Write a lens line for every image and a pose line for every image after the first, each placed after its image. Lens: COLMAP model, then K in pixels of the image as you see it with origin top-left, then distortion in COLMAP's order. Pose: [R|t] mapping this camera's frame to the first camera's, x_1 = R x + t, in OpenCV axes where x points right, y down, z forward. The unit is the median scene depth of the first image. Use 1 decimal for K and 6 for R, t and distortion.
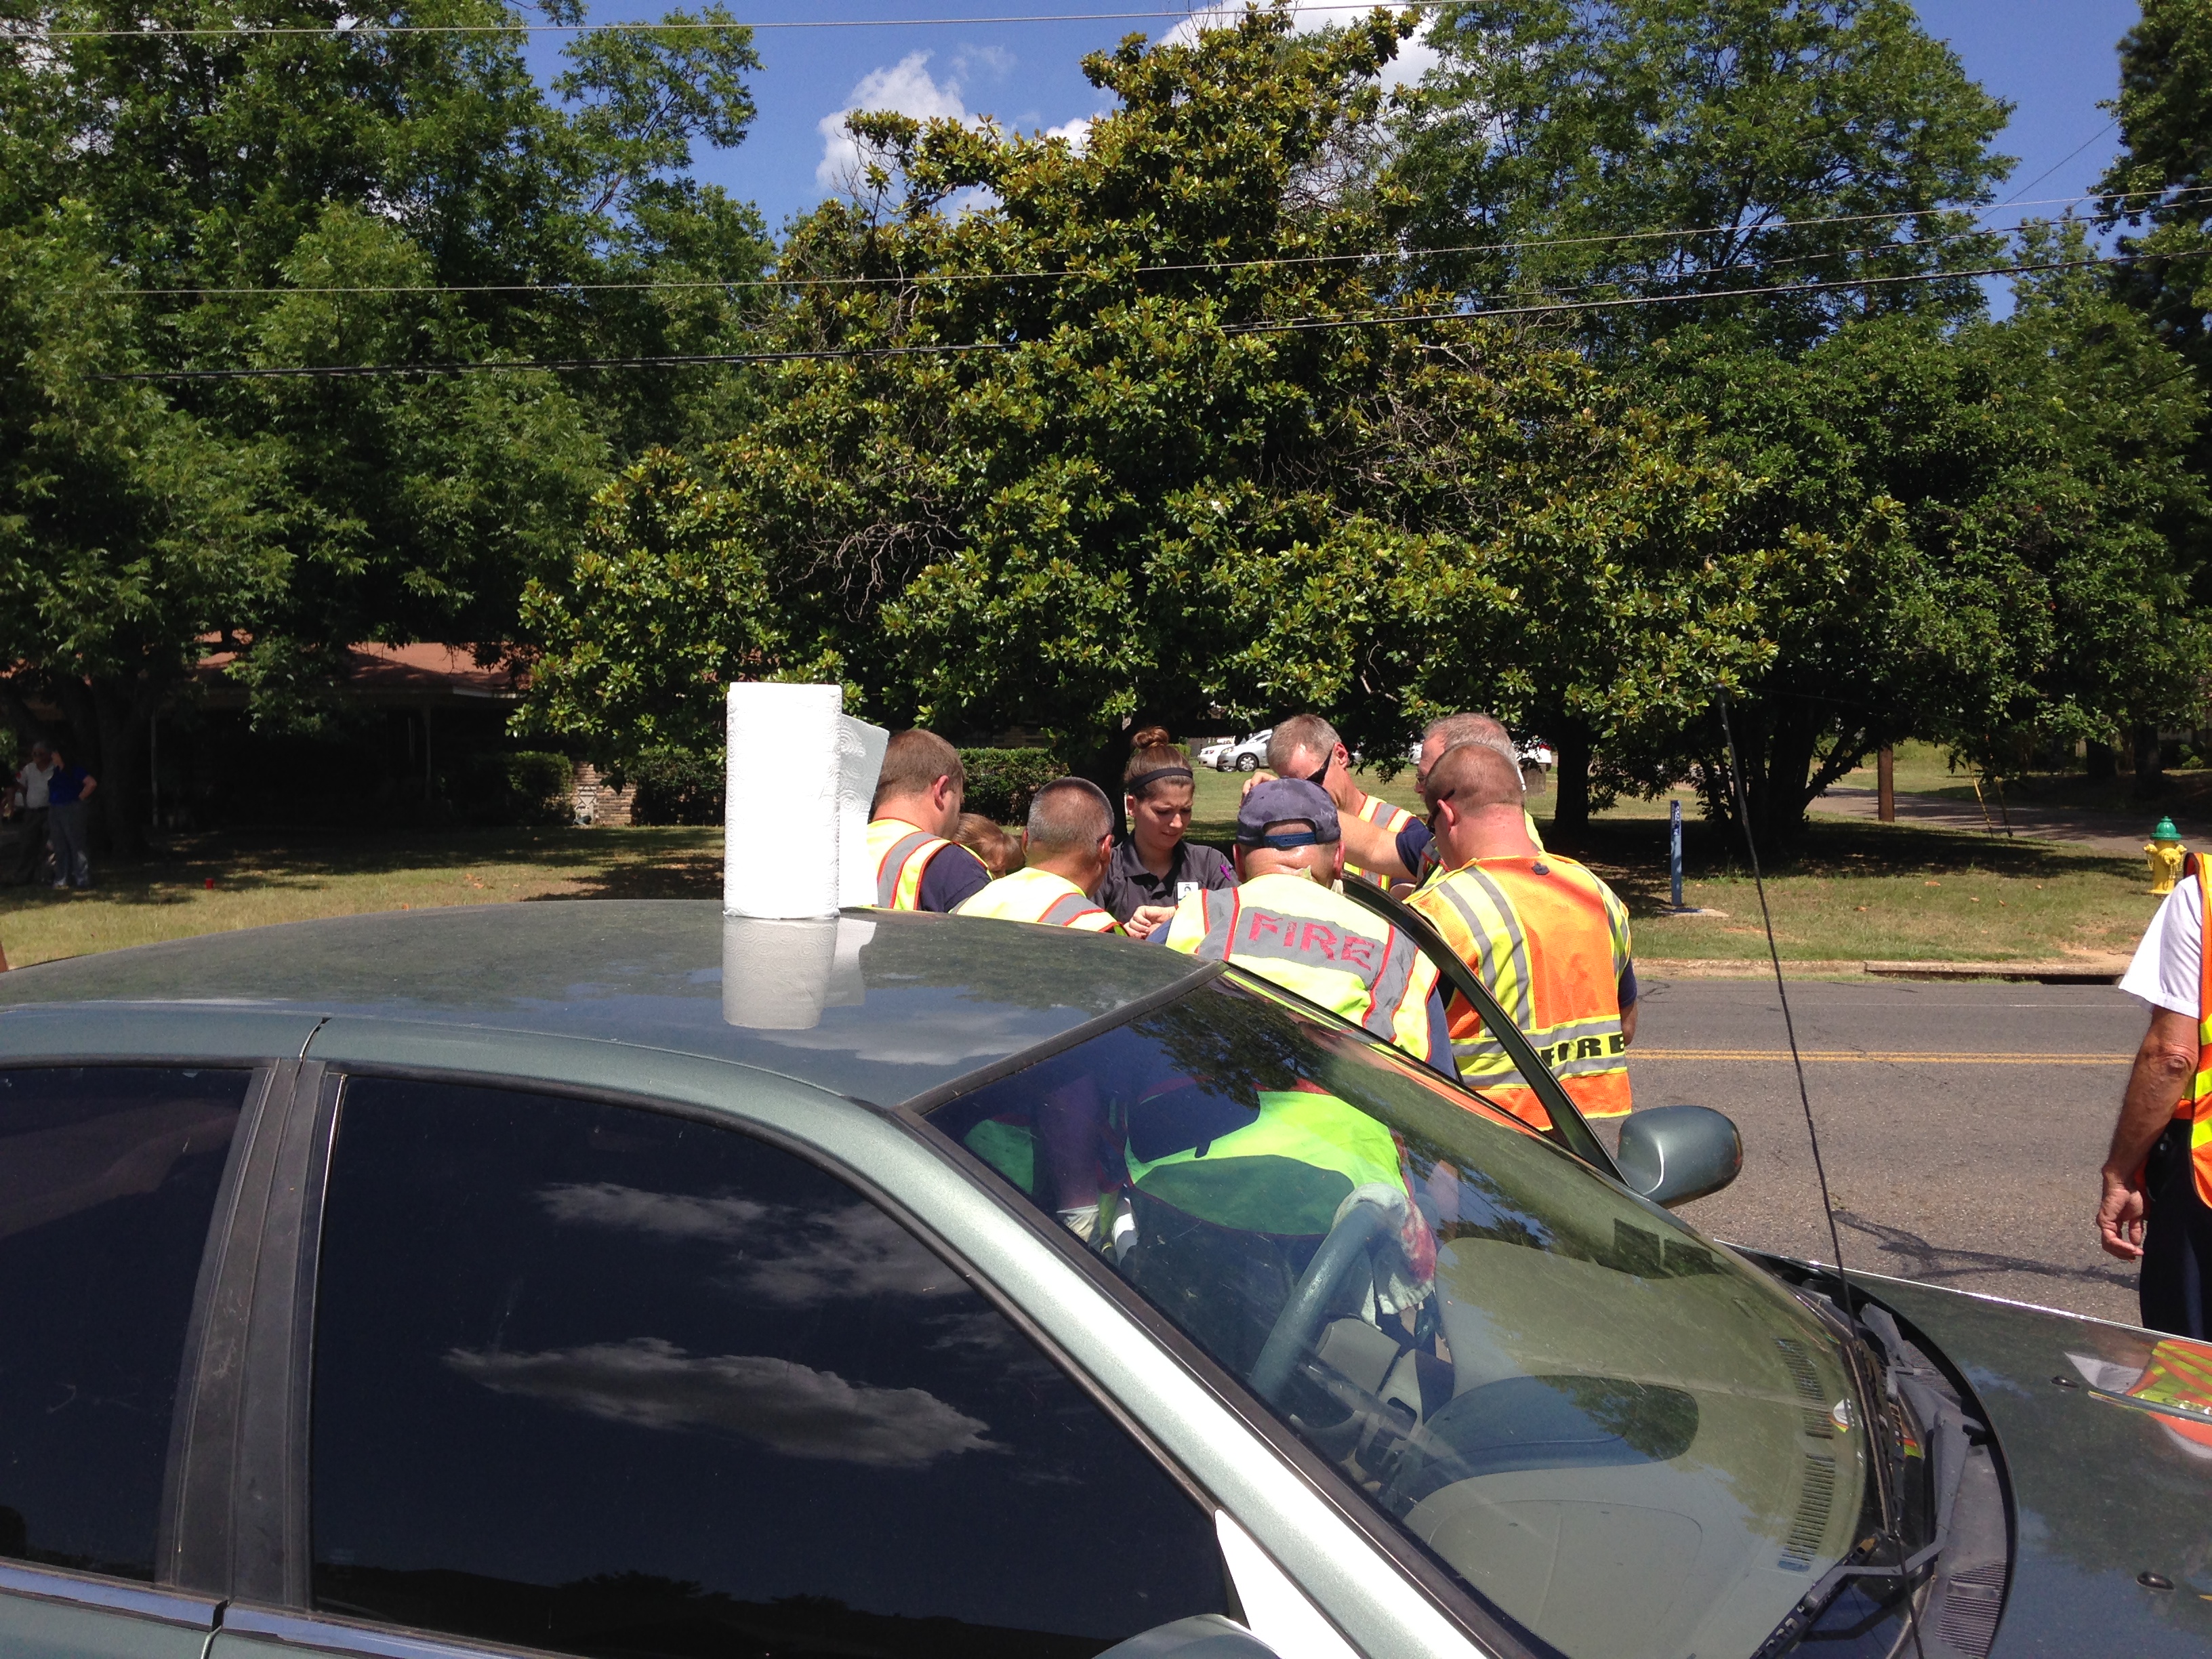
lens RADIAL K [[2041.9, 0, 1120.9], [0, 2041.9, 802.8], [0, 0, 1]] dist [0.201404, -0.307308]
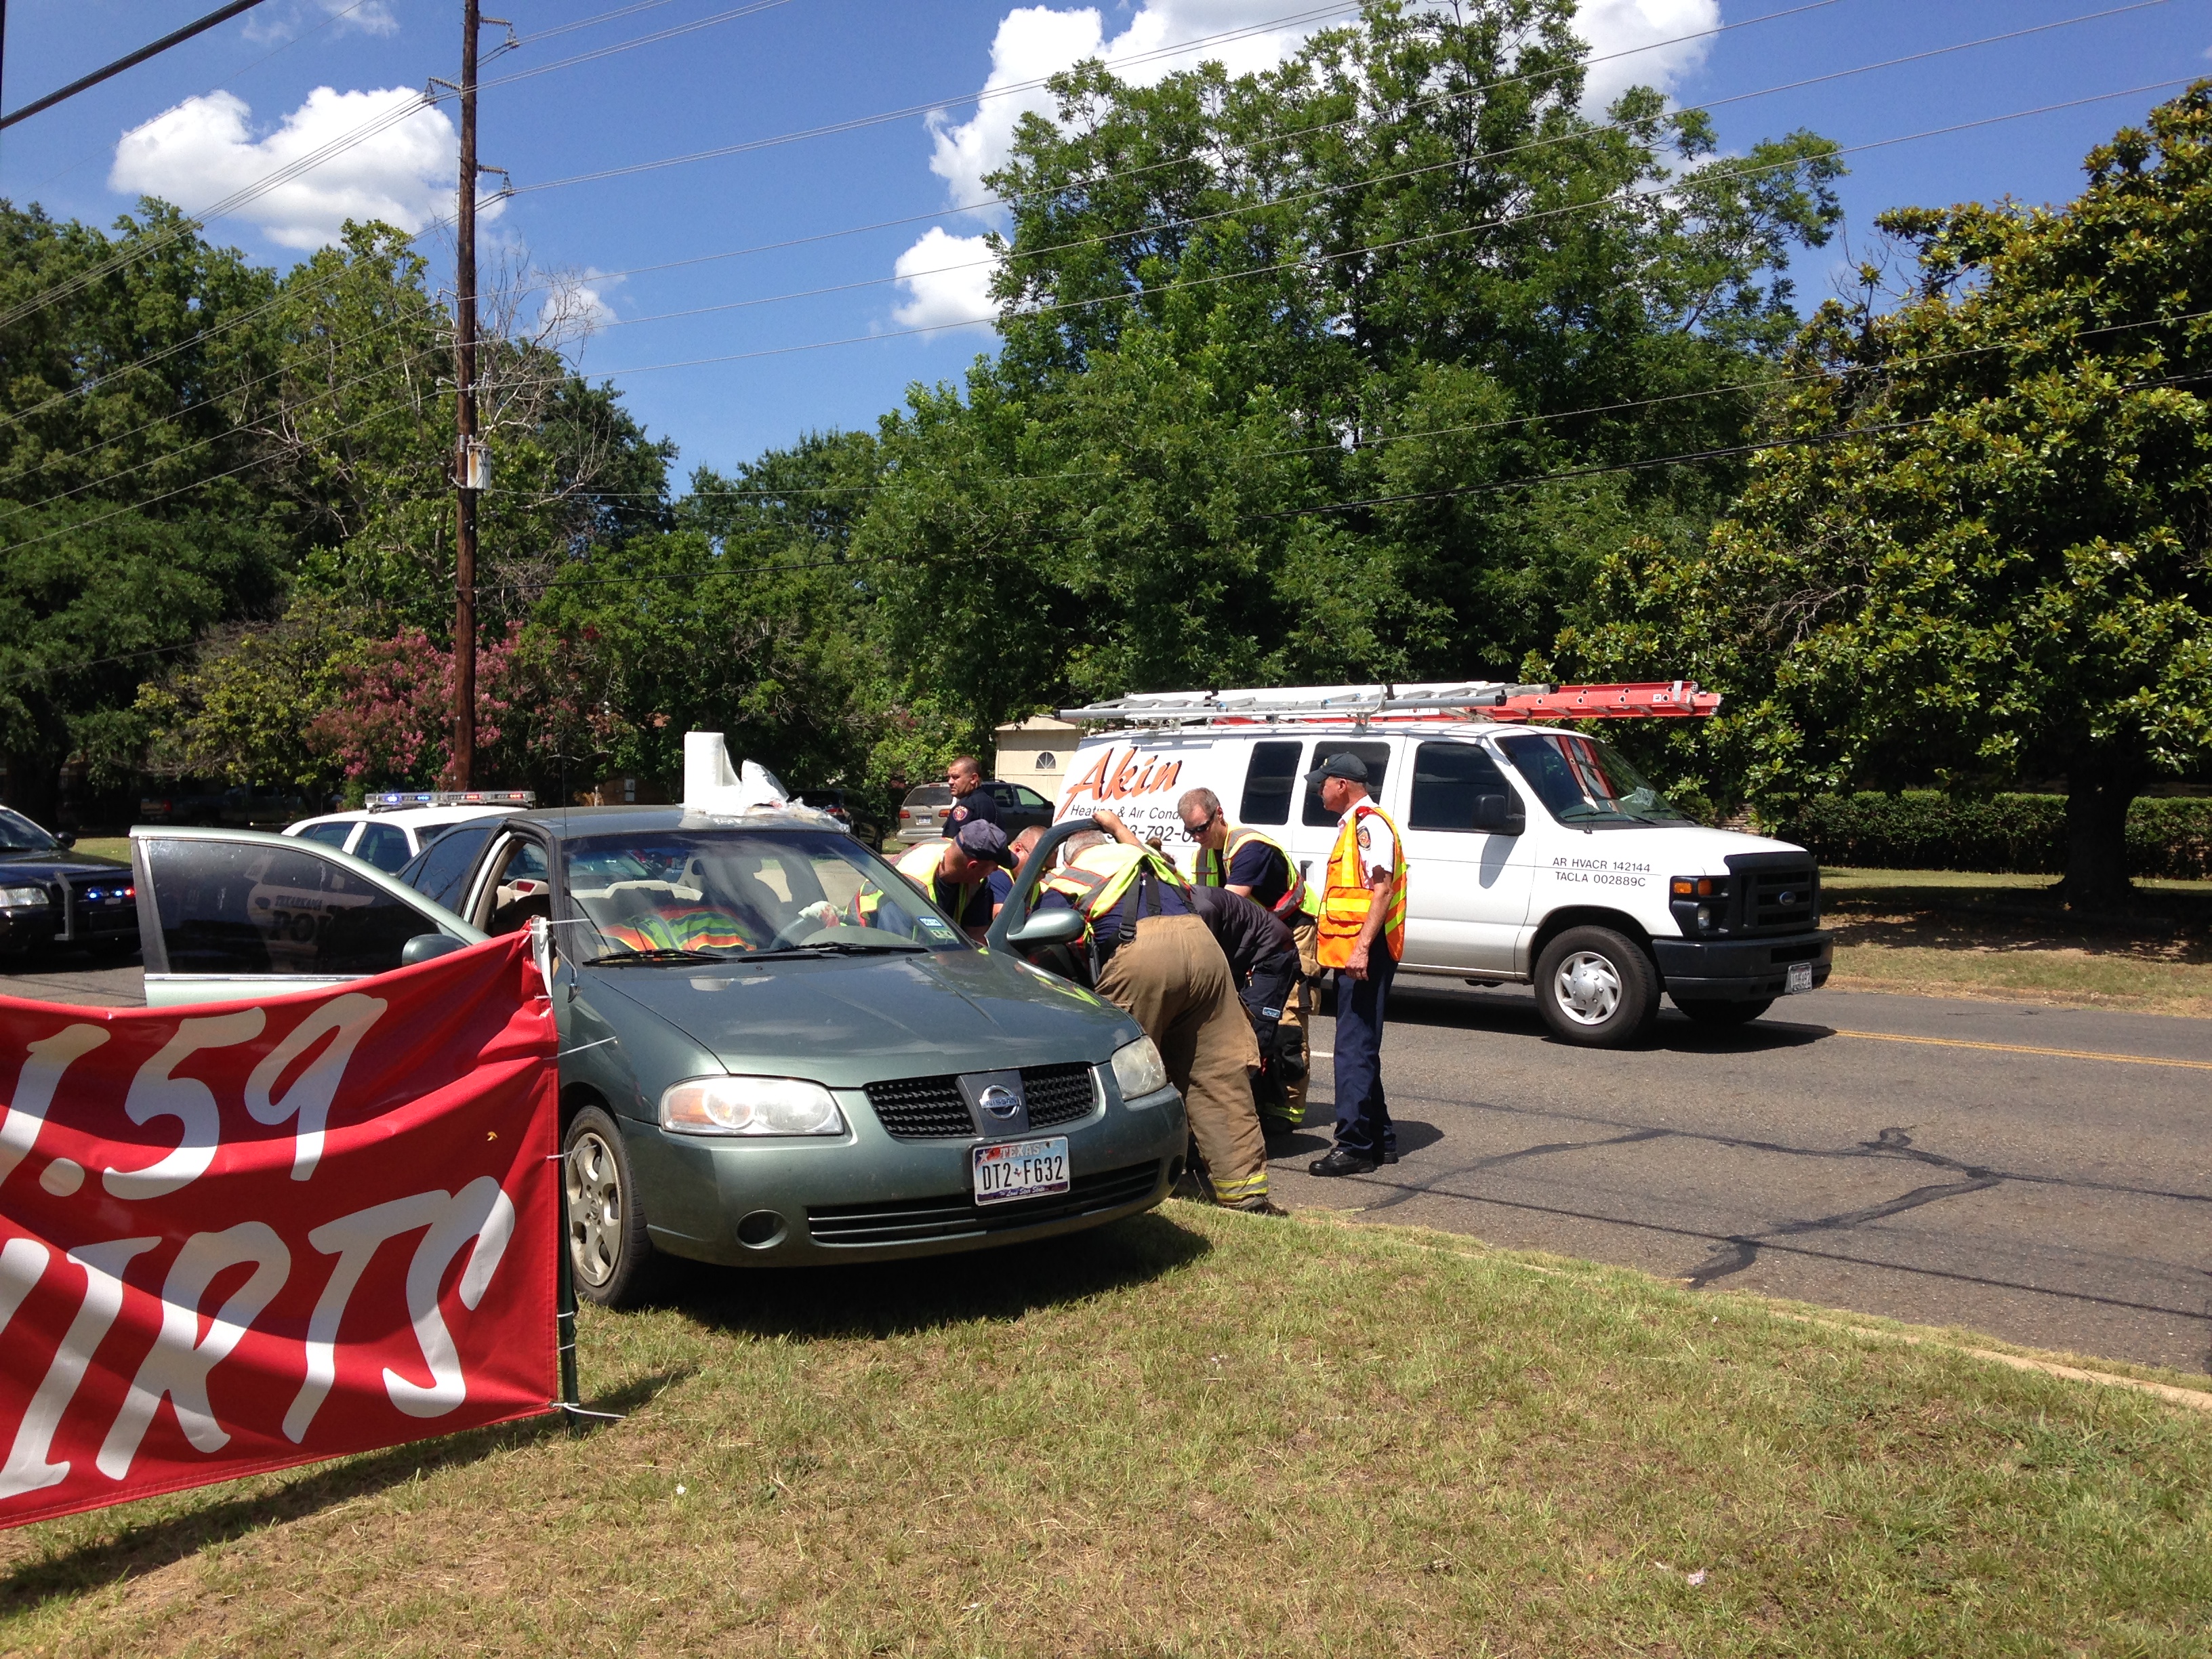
lens RADIAL K [[2024.5, 0, 1147.7], [0, 2024.5, 800.5], [0, 0, 1]] dist [0.210710, -0.313528]
pose [[0.802628, 0.016299, -0.596257, 0.240174], [-0.030520, 0.999439, -0.013764, 0.006901], [0.595699, 0.029245, 0.802675, -0.114667]]
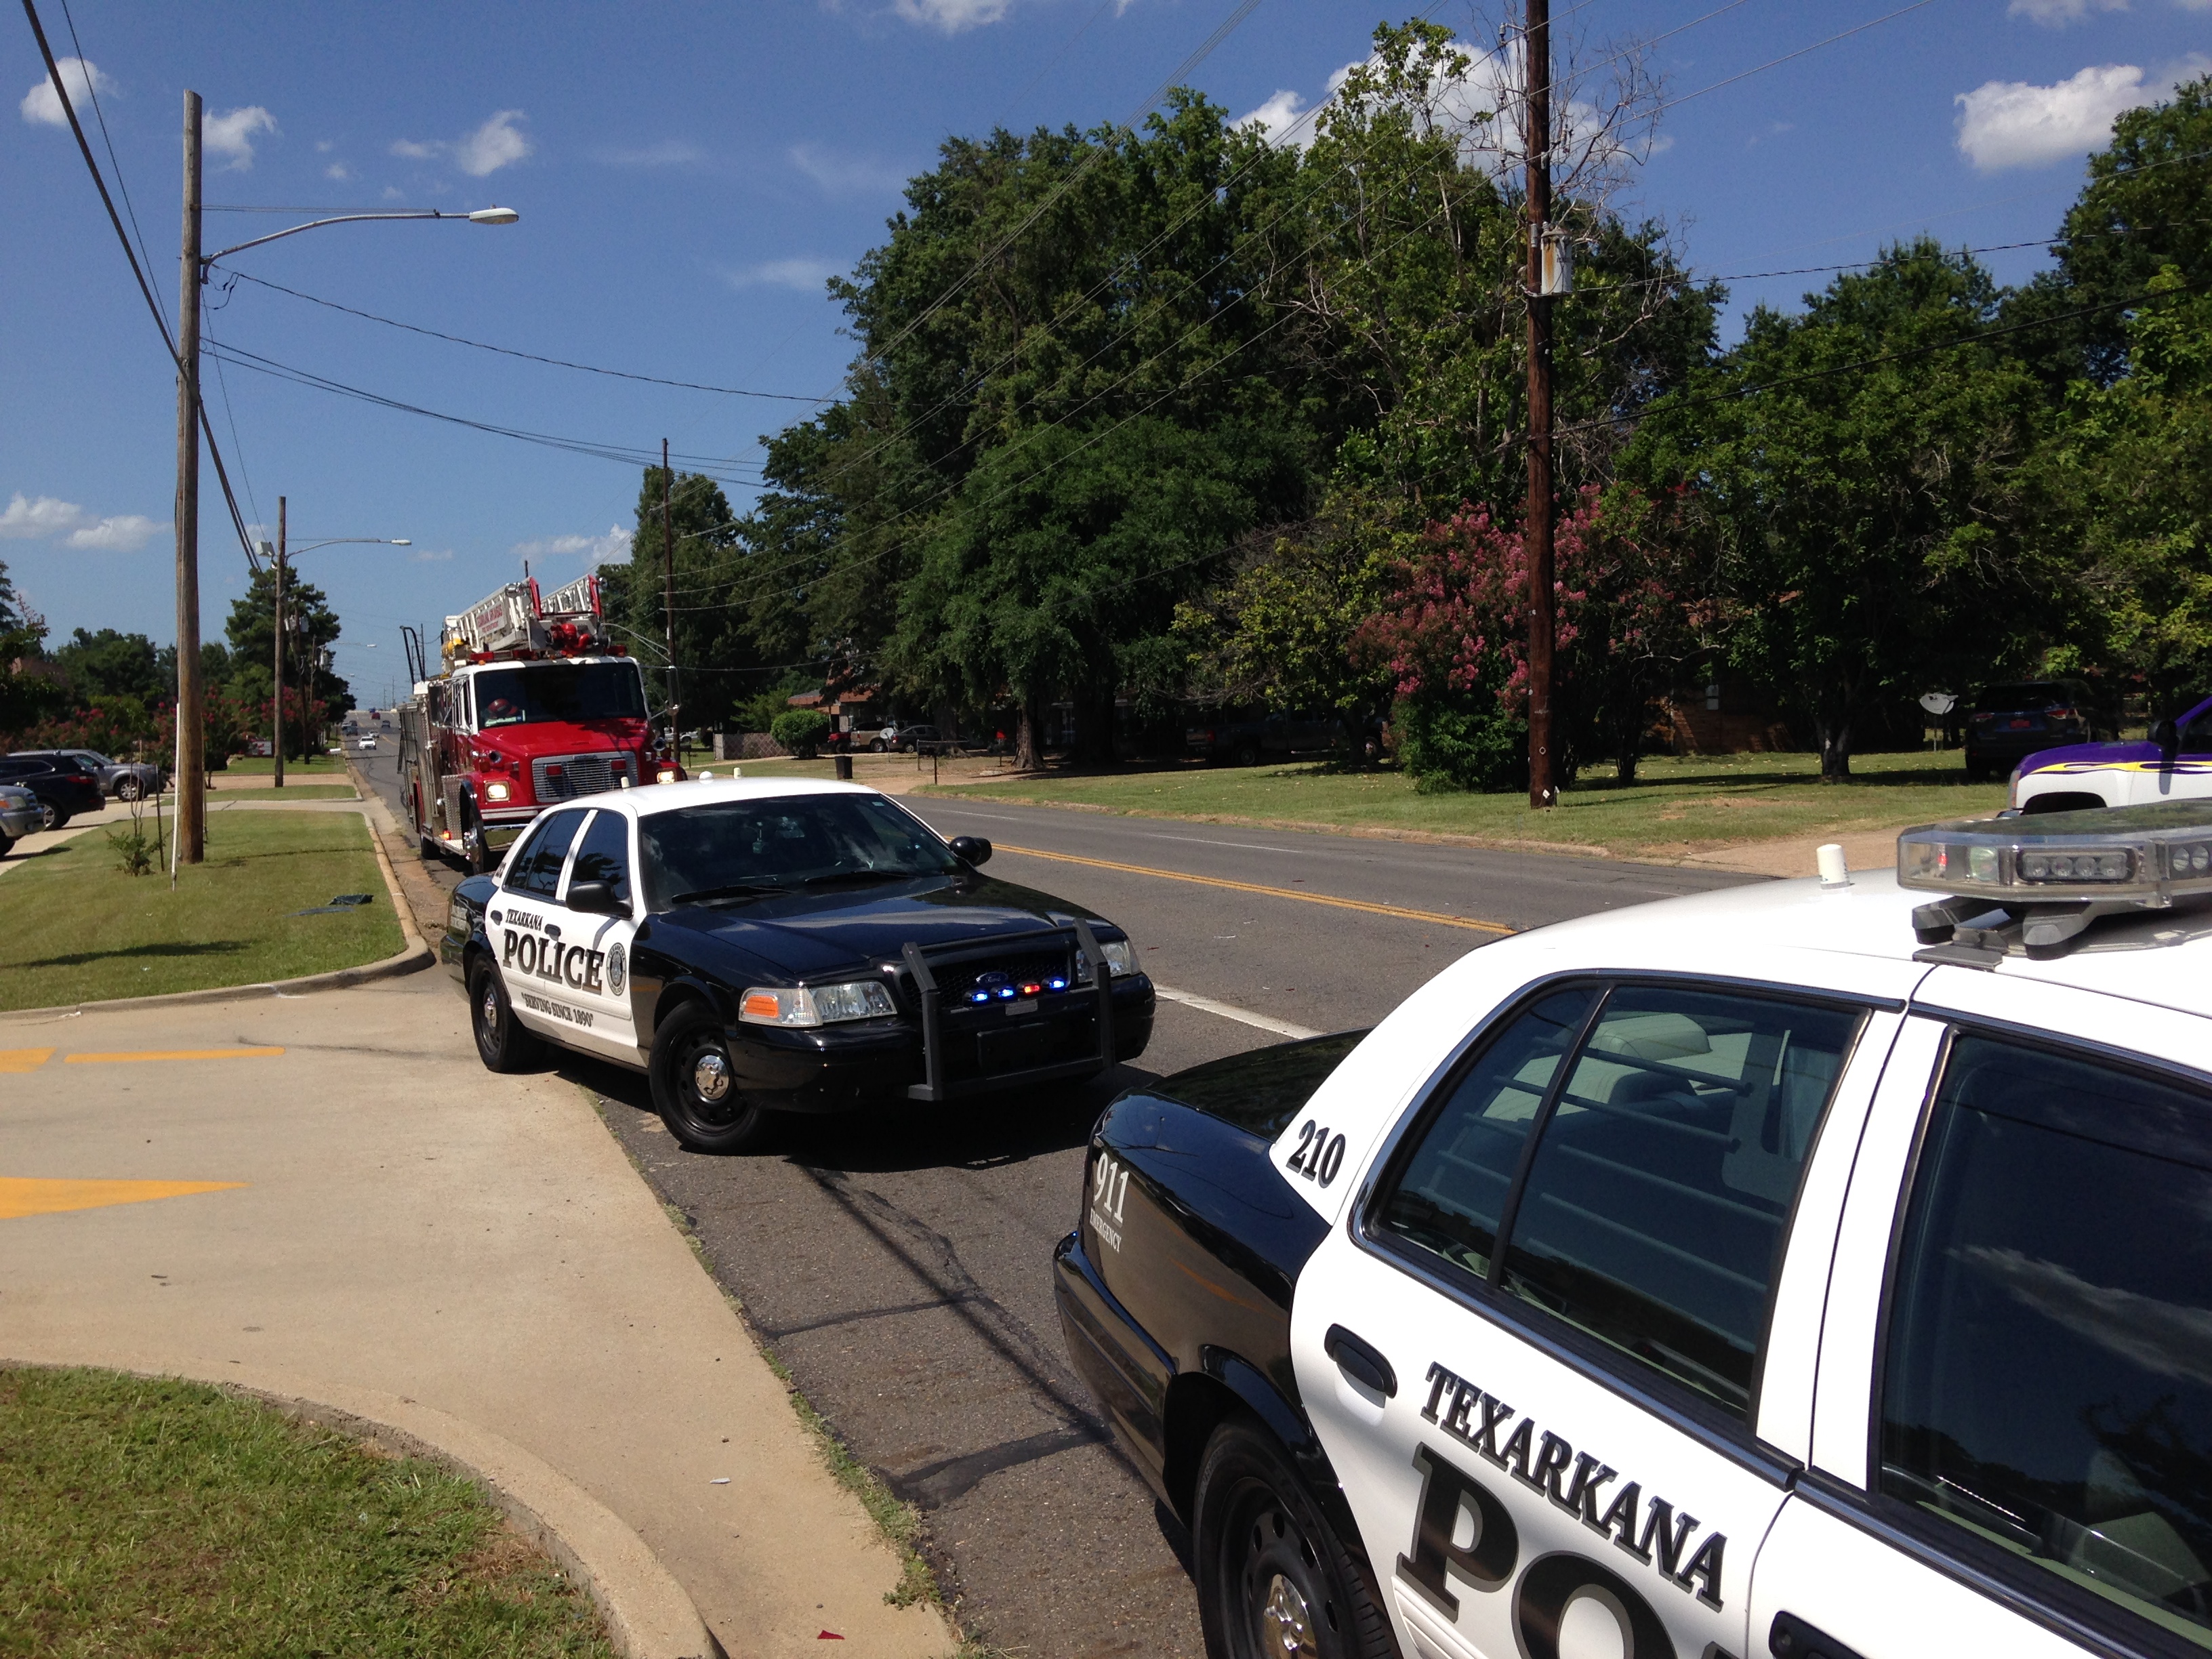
lens RADIAL K [[2041.9, 0, 1120.9], [0, 2041.9, 802.8], [0, 0, 1]] dist [0.201404, -0.307308]
pose [[0.428022, 0.031709, -0.903212, -0.206246], [0.009046, 0.999184, 0.039365, -0.002186], [0.903723, -0.025019, 0.427385, 0.144202]]
